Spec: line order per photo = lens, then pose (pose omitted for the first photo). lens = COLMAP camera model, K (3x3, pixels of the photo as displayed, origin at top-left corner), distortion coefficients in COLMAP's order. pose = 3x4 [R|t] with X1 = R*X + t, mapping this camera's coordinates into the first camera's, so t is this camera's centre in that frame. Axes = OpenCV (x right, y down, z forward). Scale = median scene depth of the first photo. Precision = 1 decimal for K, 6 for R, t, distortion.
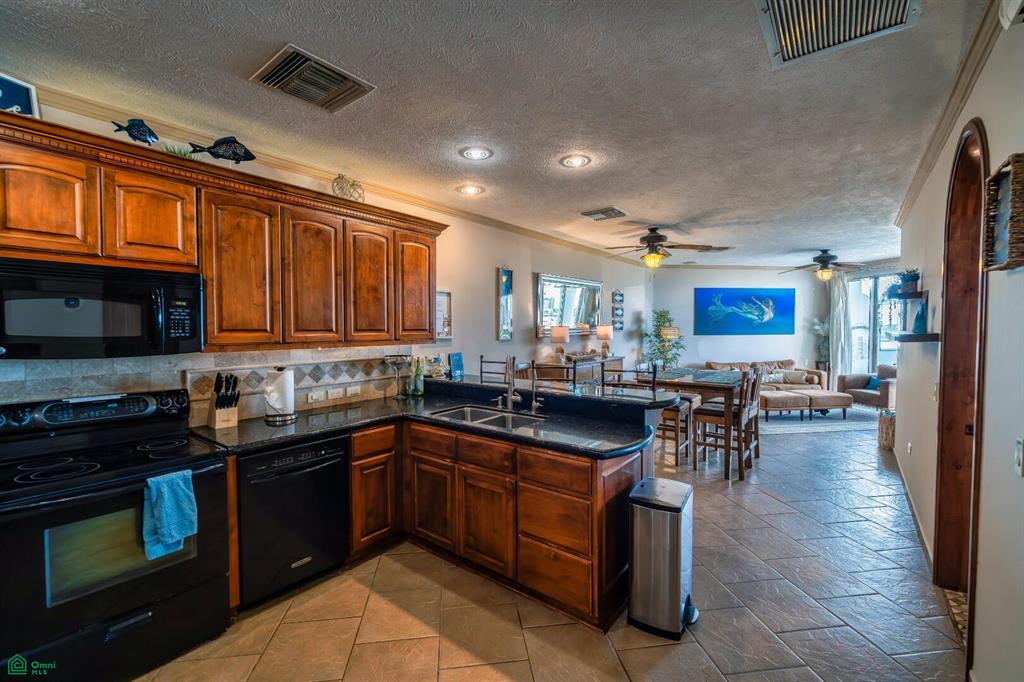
lens RADIAL K [[427.7, 0, 508.7], [0, 427.7, 341.3], [0, 0, 1]] dist [0.002184, -0.000486]
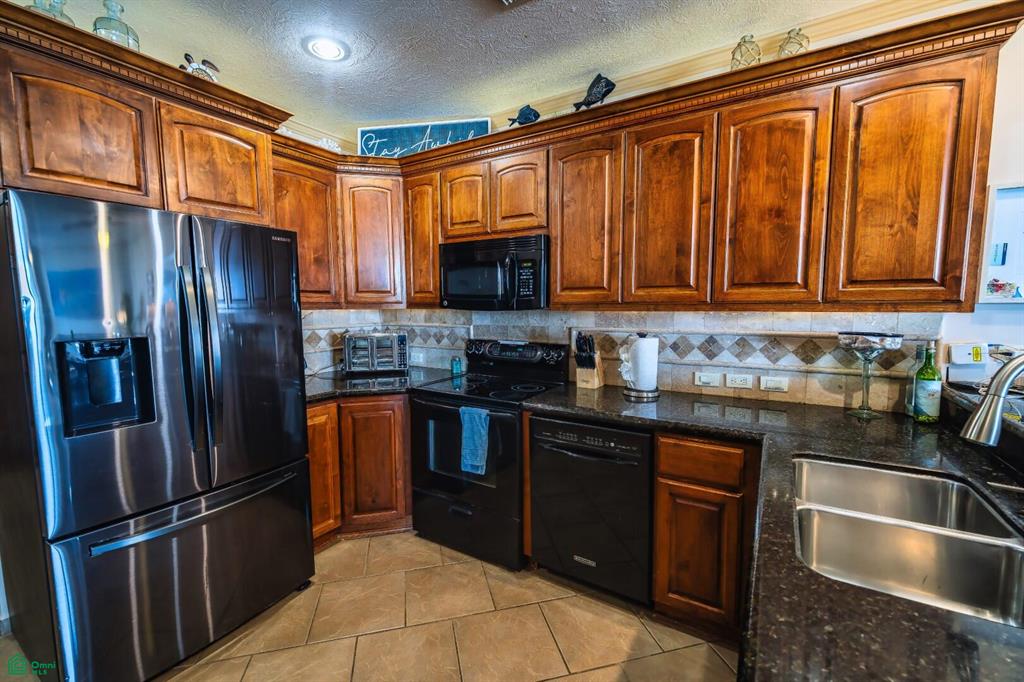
lens RADIAL K [[427.7, 0, 508.7], [0, 427.7, 341.3], [0, 0, 1]] dist [0.002184, -0.000486]
pose [[0.112469, 0.094138, -0.989186, 0.263977], [-0.023627, 0.995474, 0.092050, 0.006717], [0.993374, 0.013018, 0.114185, 0.662588]]
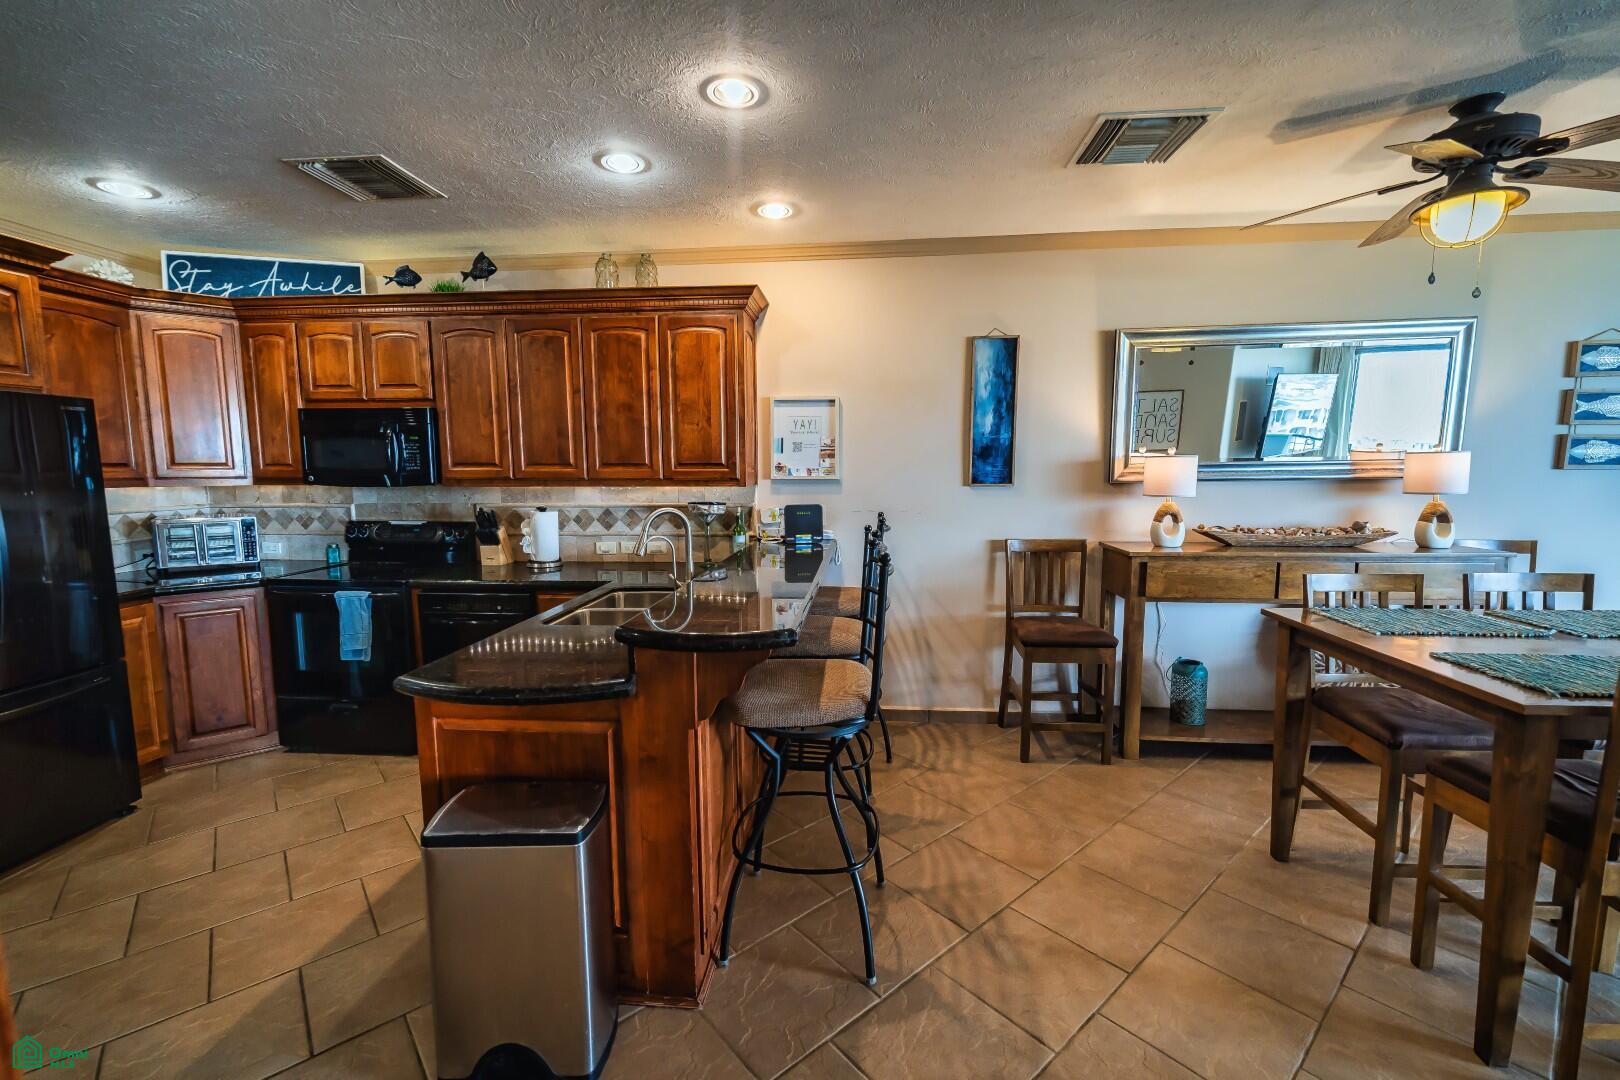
lens RADIAL K [[676.6, 0, 804.8], [0, 676.6, 540.5], [0, 0, 1]] dist [0.002184, -0.000486]
pose [[0.544448, 0.095303, -0.833363, 0.924553], [-0.024860, 0.994921, 0.097537, -0.019905], [0.838426, -0.032386, 0.544052, 0.714828]]
